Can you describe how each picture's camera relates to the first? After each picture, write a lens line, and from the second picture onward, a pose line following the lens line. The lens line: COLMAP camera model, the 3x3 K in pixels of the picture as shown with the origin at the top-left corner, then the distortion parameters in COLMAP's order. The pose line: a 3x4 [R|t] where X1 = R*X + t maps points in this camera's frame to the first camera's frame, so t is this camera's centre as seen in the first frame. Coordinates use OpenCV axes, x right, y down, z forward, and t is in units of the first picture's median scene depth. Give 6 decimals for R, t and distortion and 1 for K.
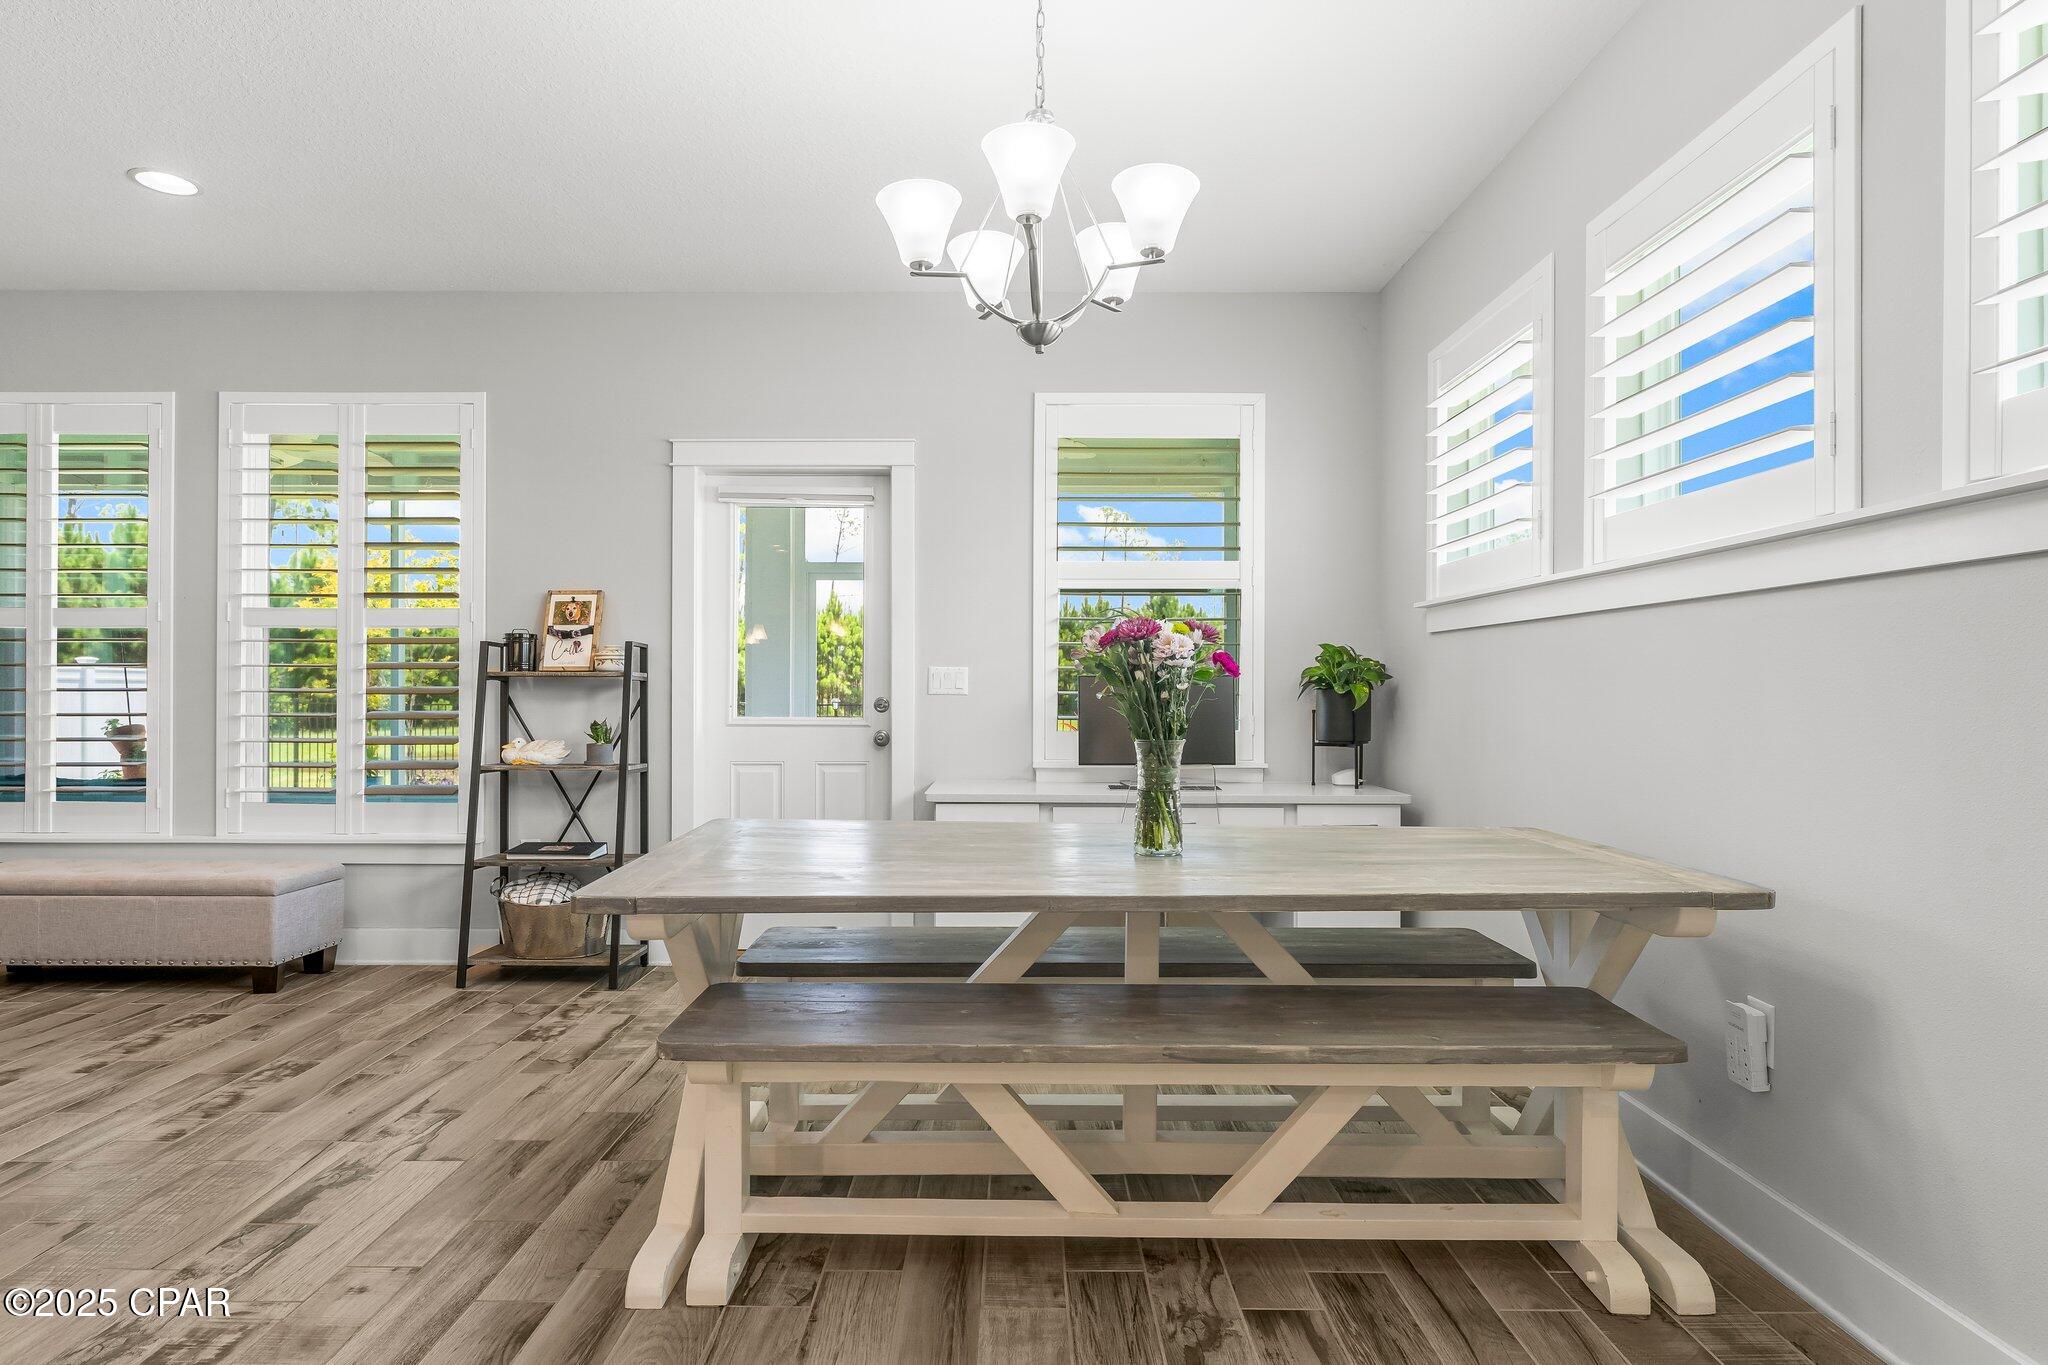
lens RADIAL K [[1130.5, 0, 1024.0], [0, 1130.5, 682.5], [0, 0, 1]] dist [-0.001573, -0.000300]
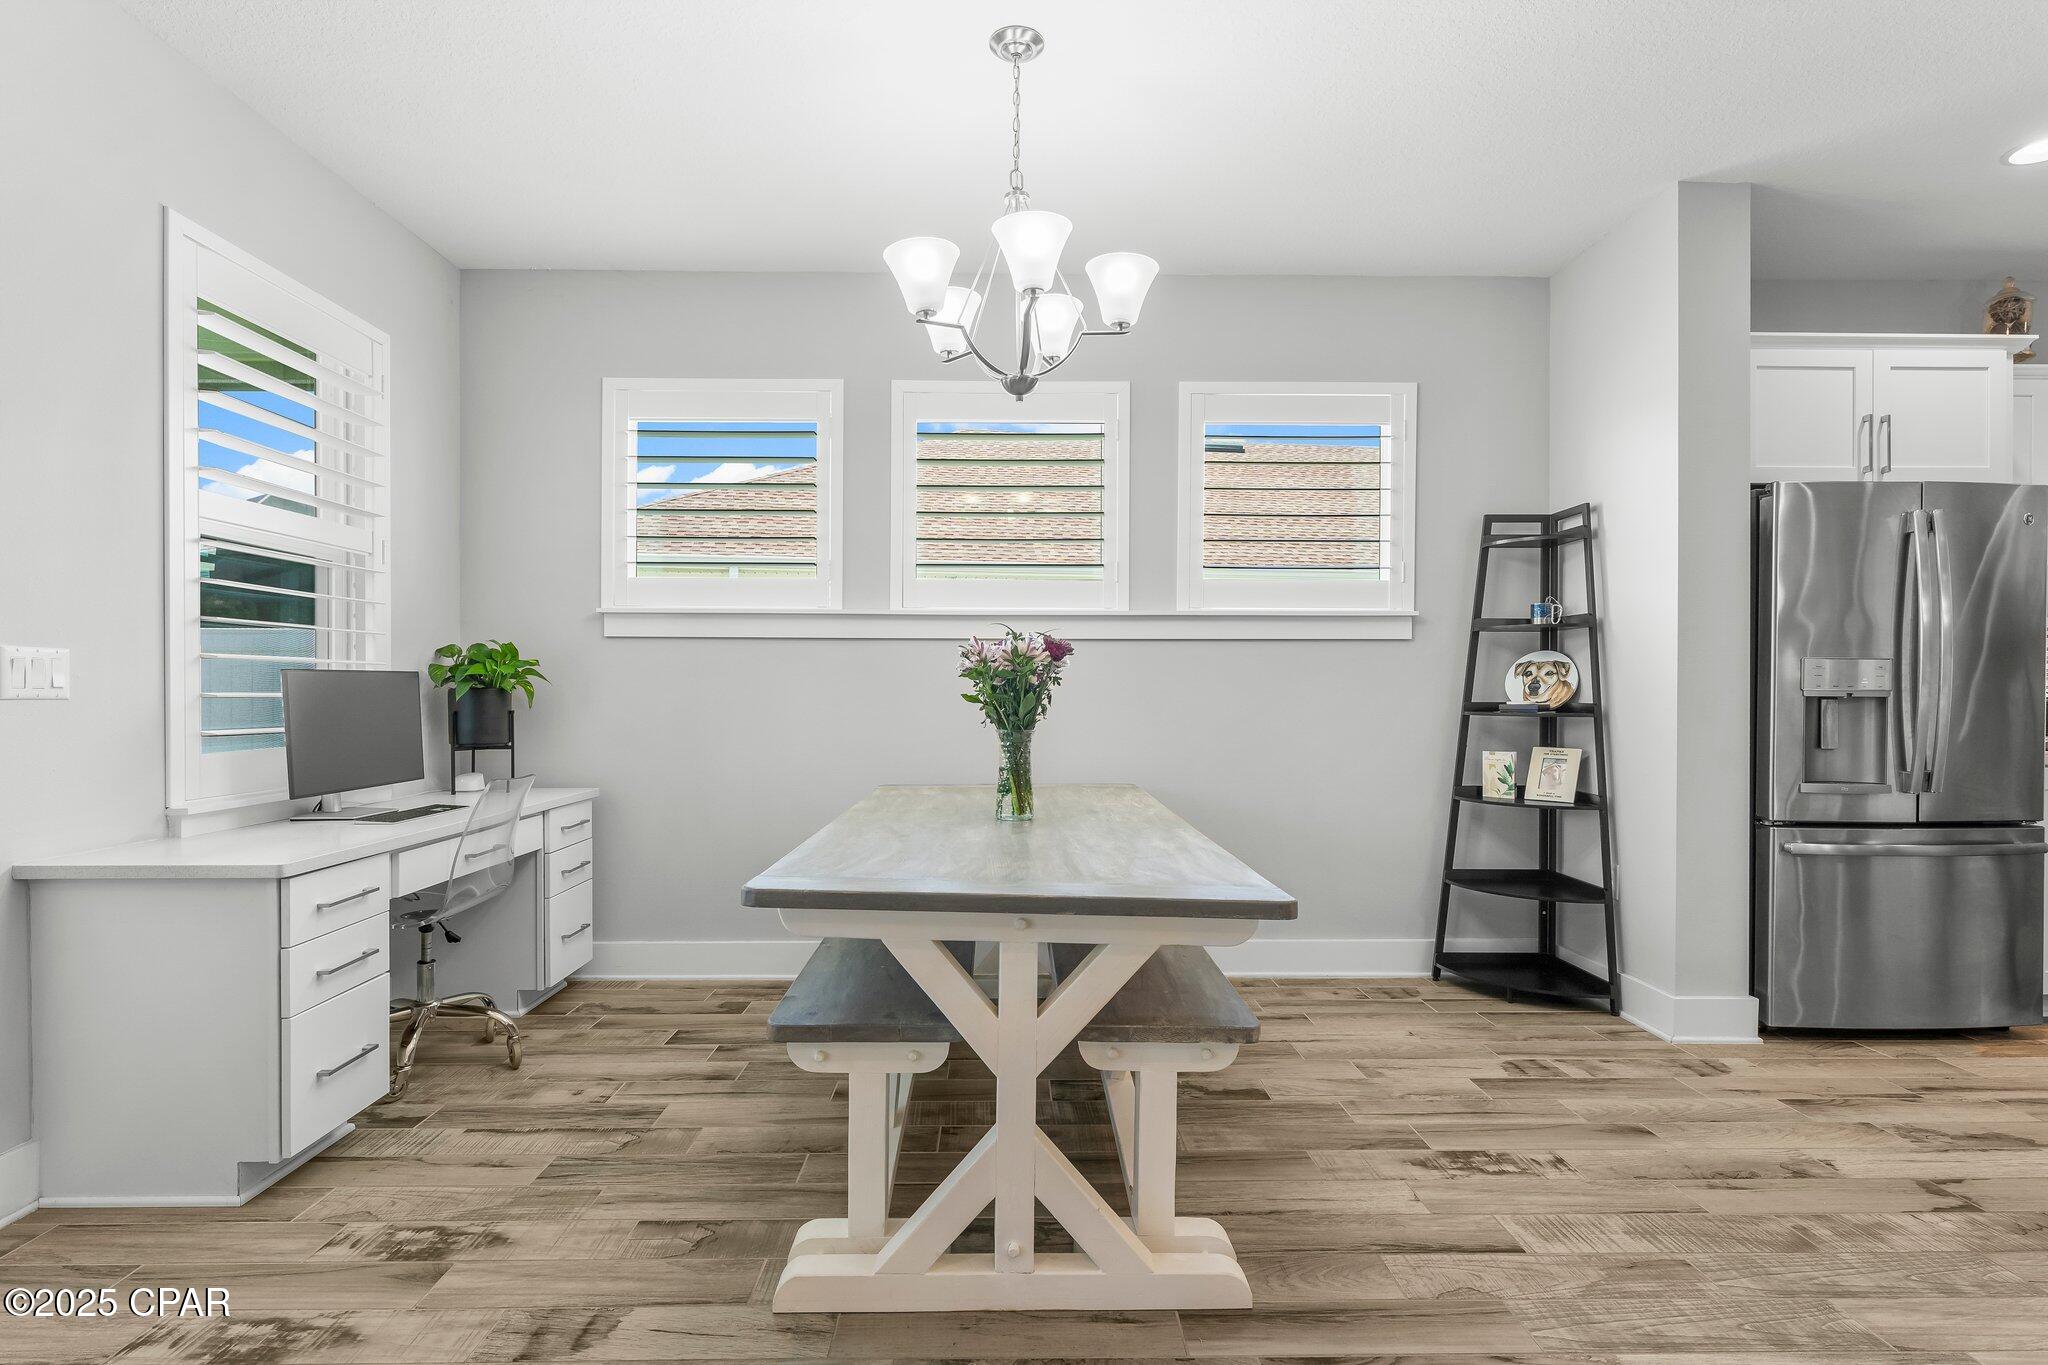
lens RADIAL K [[1036.2, 0, 1018.0], [0, 1036.2, 695.8], [0, 0, 1]] dist [-0.000770, -0.000260]
pose [[-0.020518, -0.007668, 0.999760, -0.865527], [-0.008135, 0.999939, 0.007502, 0.002842], [-0.999756, -0.007979, -0.020579, 0.839990]]
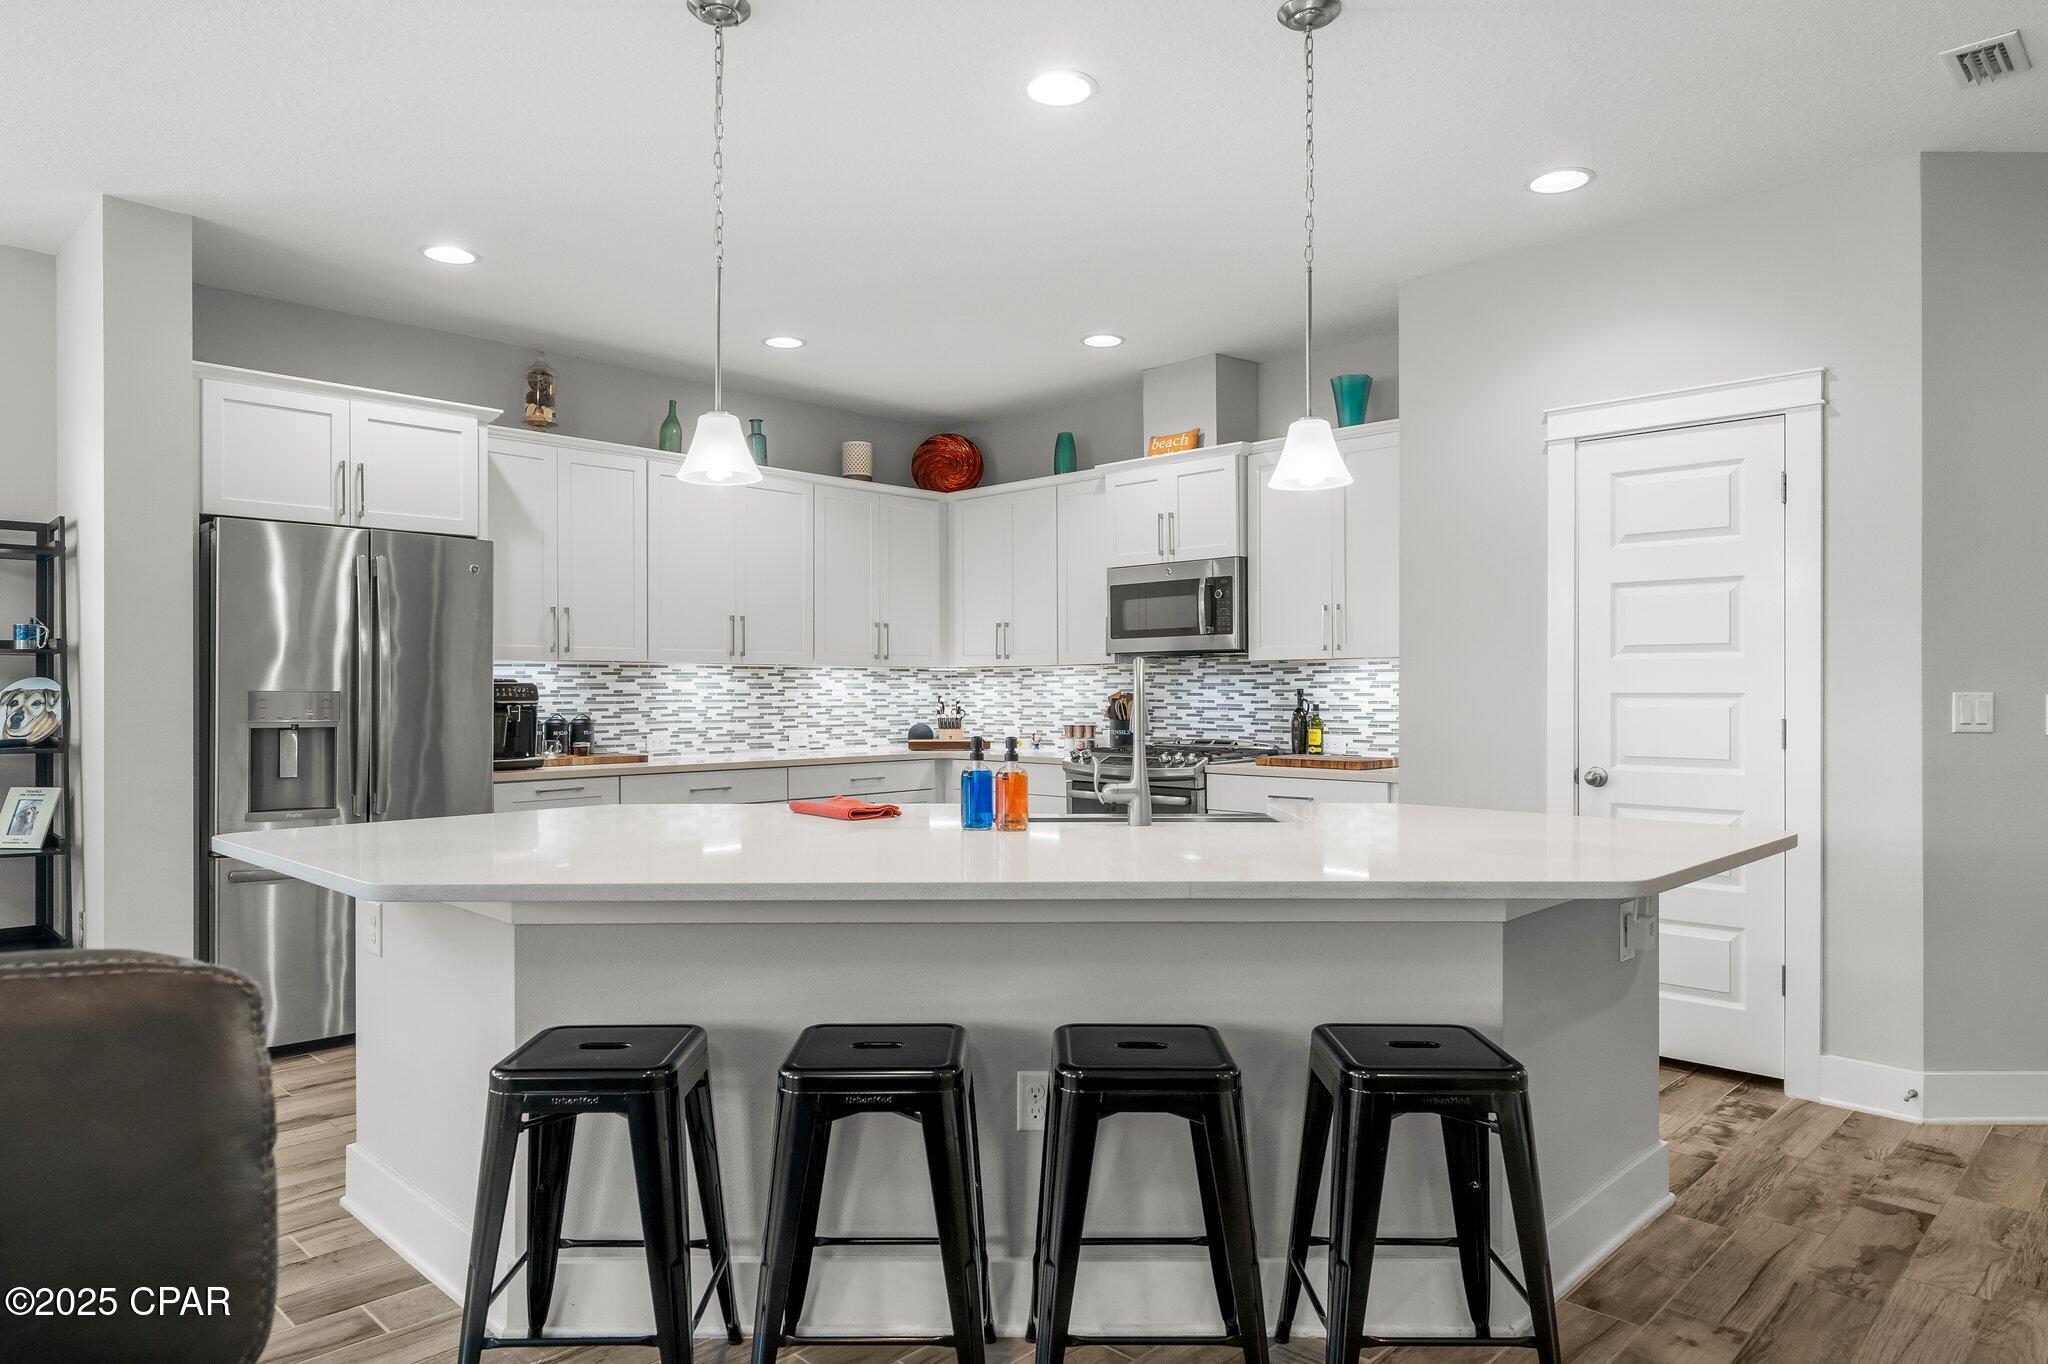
lens RADIAL K [[1263.4, 0, 1022.9], [0, 1263.4, 688.3], [0, 0, 1]] dist [-0.002849, -0.000527]
pose [[-0.713881, 0.000442, 0.700267, -1.353602], [-0.003408, 0.999986, -0.004106, -0.035830], [-0.700259, -0.005318, -0.713869, 0.376773]]
